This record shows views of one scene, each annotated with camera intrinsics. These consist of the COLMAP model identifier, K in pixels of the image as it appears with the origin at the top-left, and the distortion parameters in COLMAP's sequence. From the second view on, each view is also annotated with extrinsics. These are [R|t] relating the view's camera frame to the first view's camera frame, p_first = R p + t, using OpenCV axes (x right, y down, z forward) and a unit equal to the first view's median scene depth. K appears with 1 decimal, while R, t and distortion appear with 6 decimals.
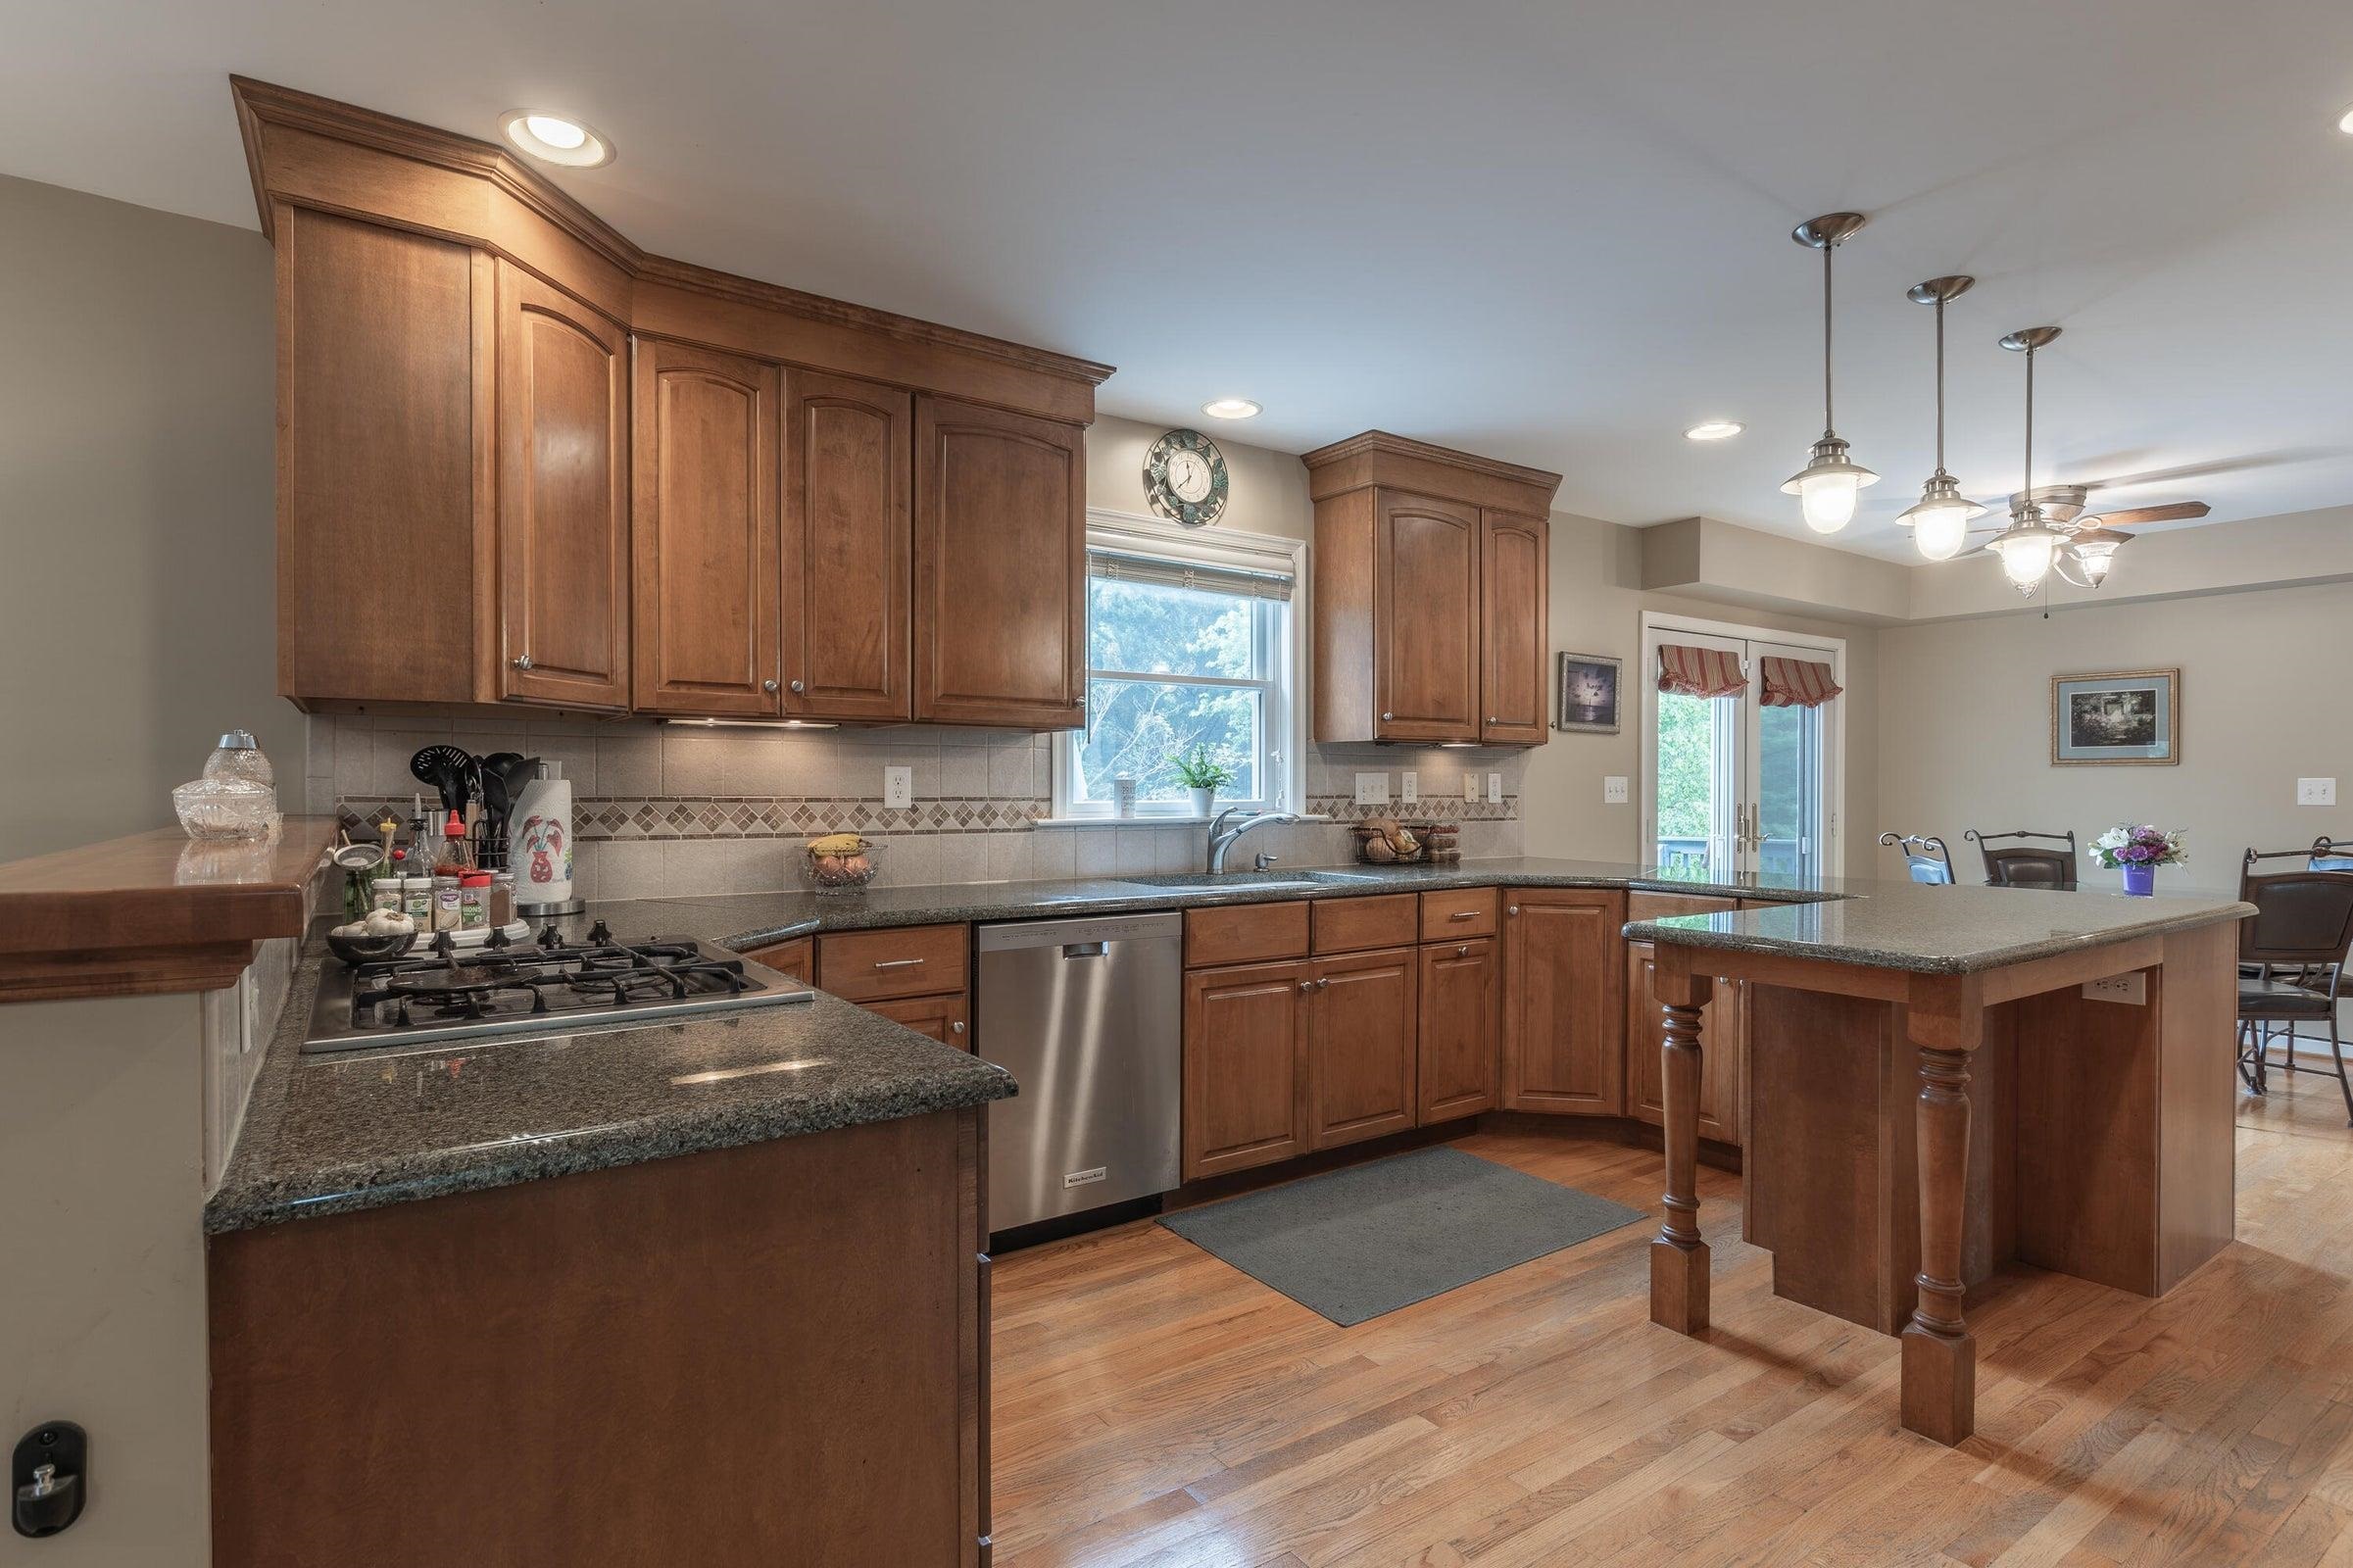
lens RADIAL K [[1149.0, 0, 1158.3], [0, 1149.0, 796.7], [0, 0, 1]] dist [-0.002238, -0.001508]
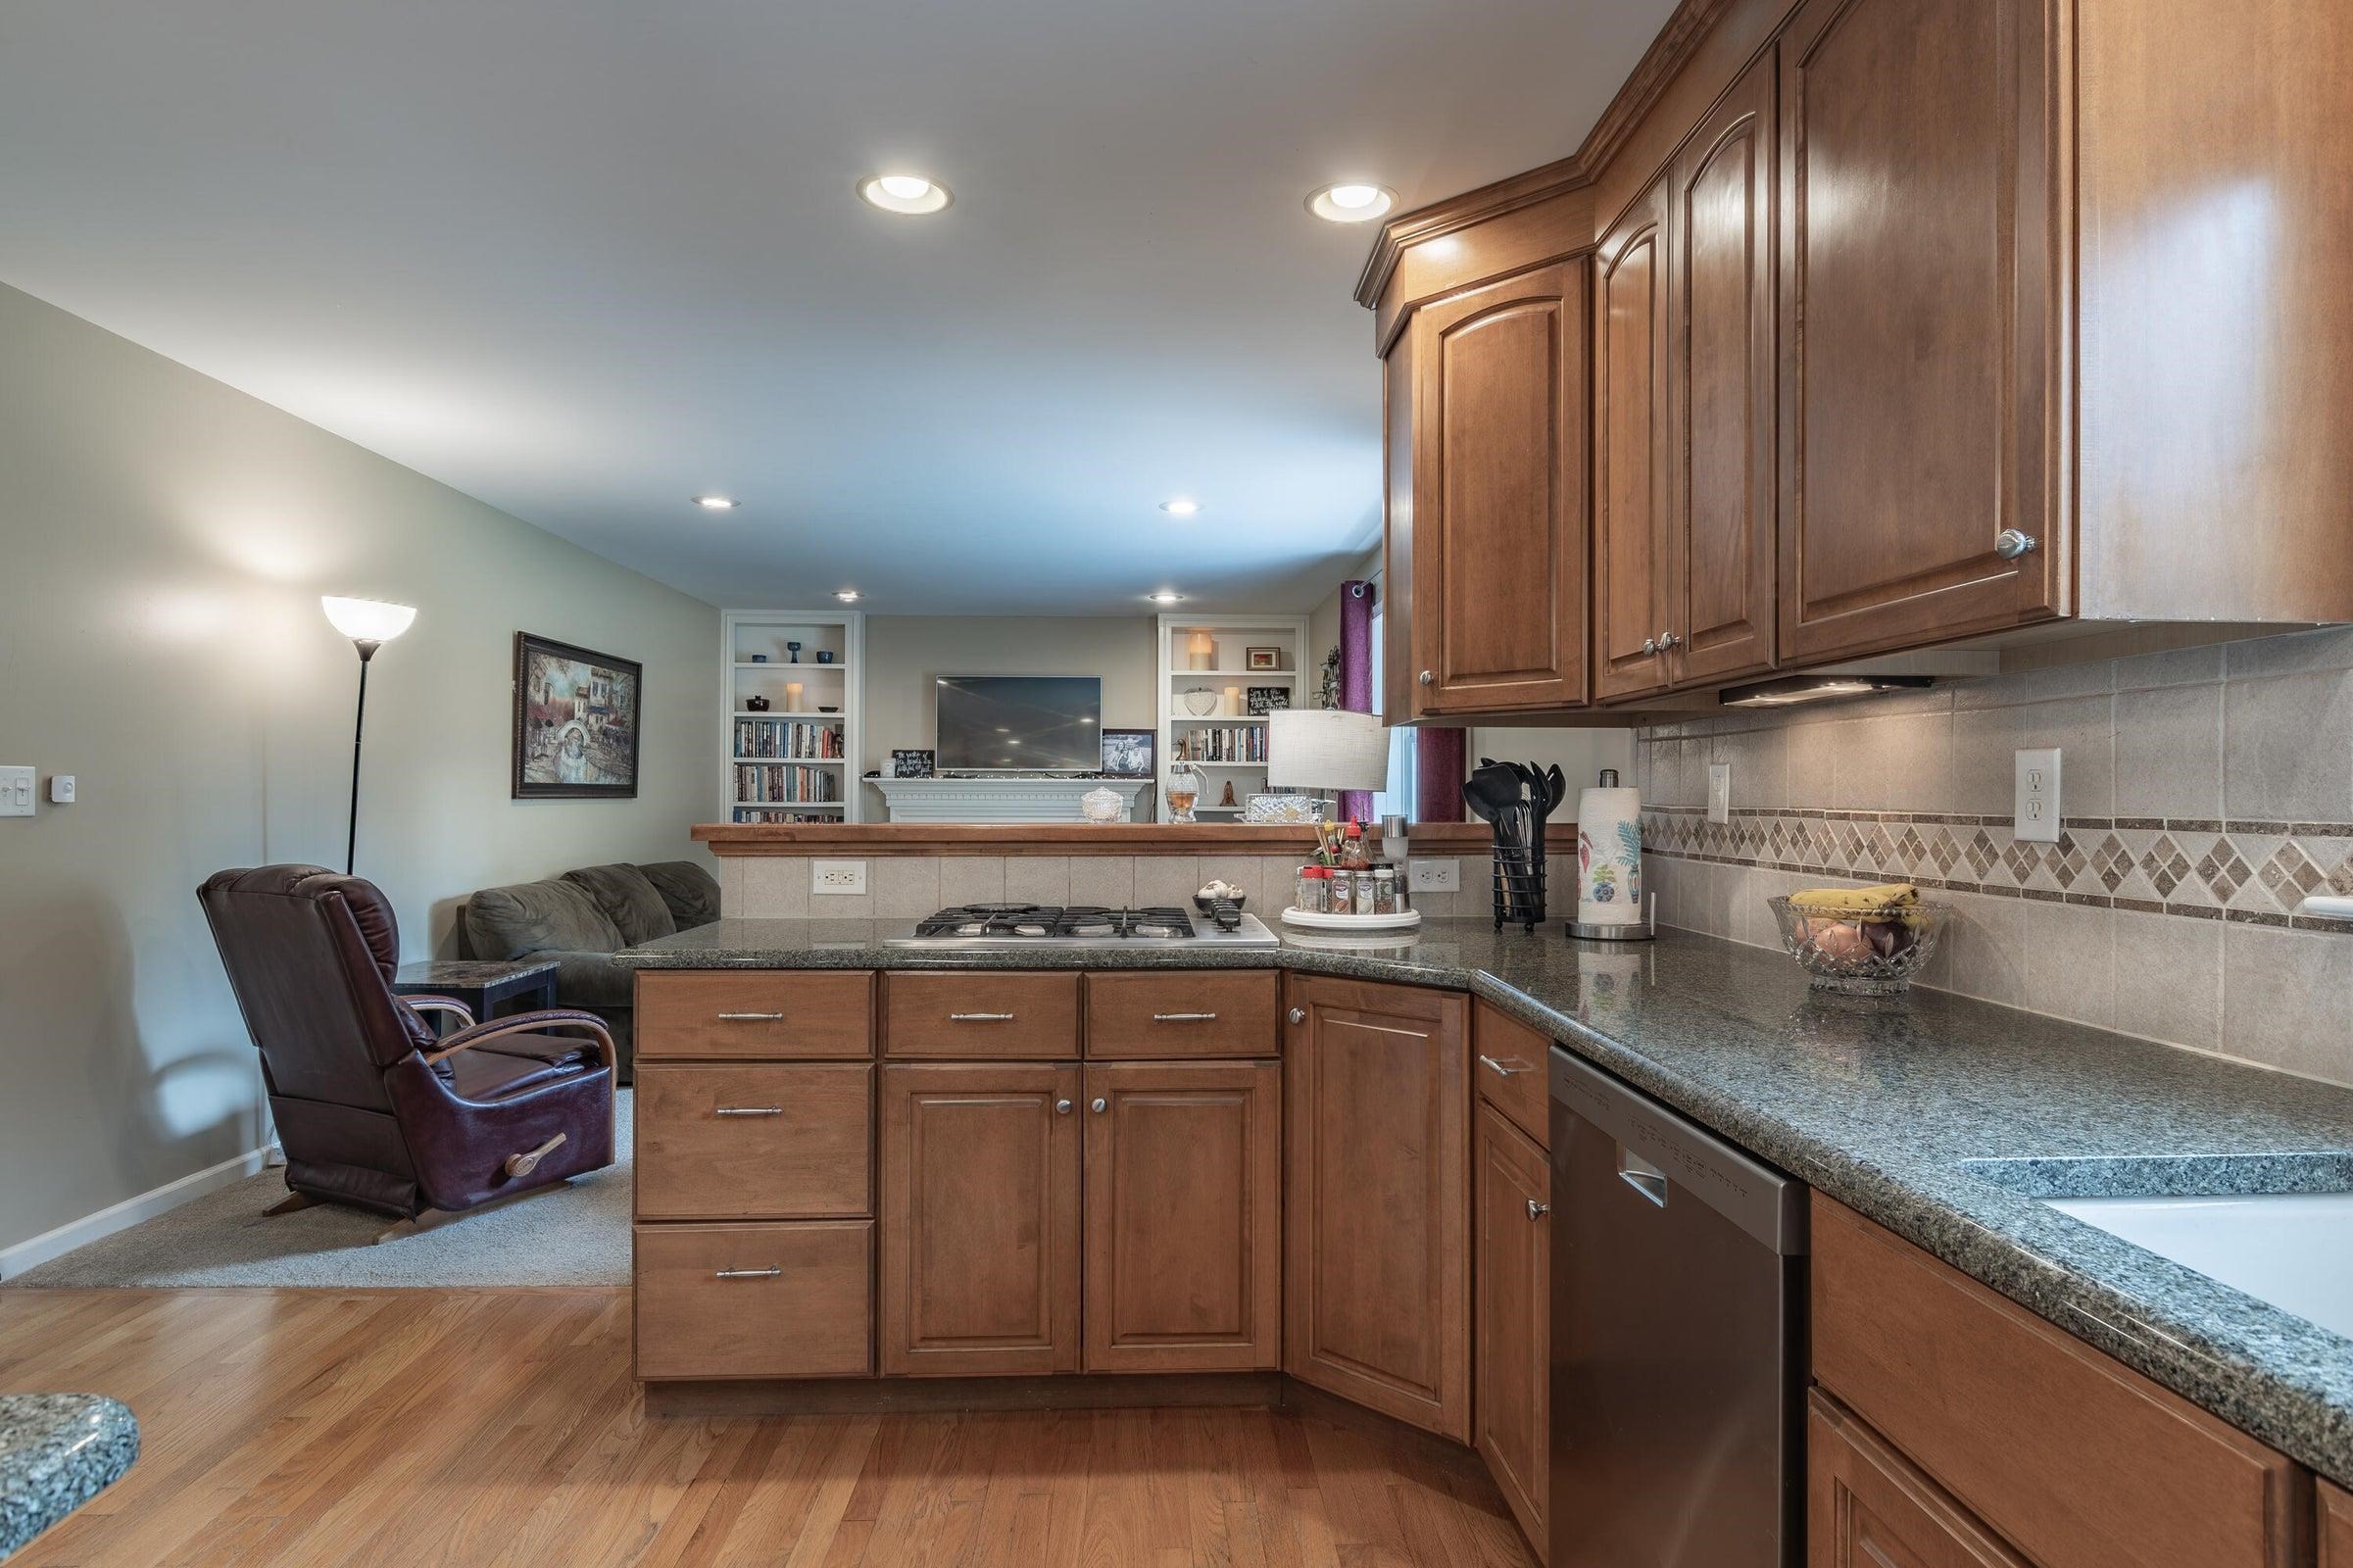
lens RADIAL K [[1250.3, 0, 1171.4], [0, 1250.3, 797.0], [0, 0, 1]] dist [-0.000054, 0.000935]
pose [[-0.525726, -0.001278, -0.850653, 0.291414], [-0.006171, 0.999978, 0.002311, -0.004926], [0.850632, 0.006464, -0.525722, 0.753172]]
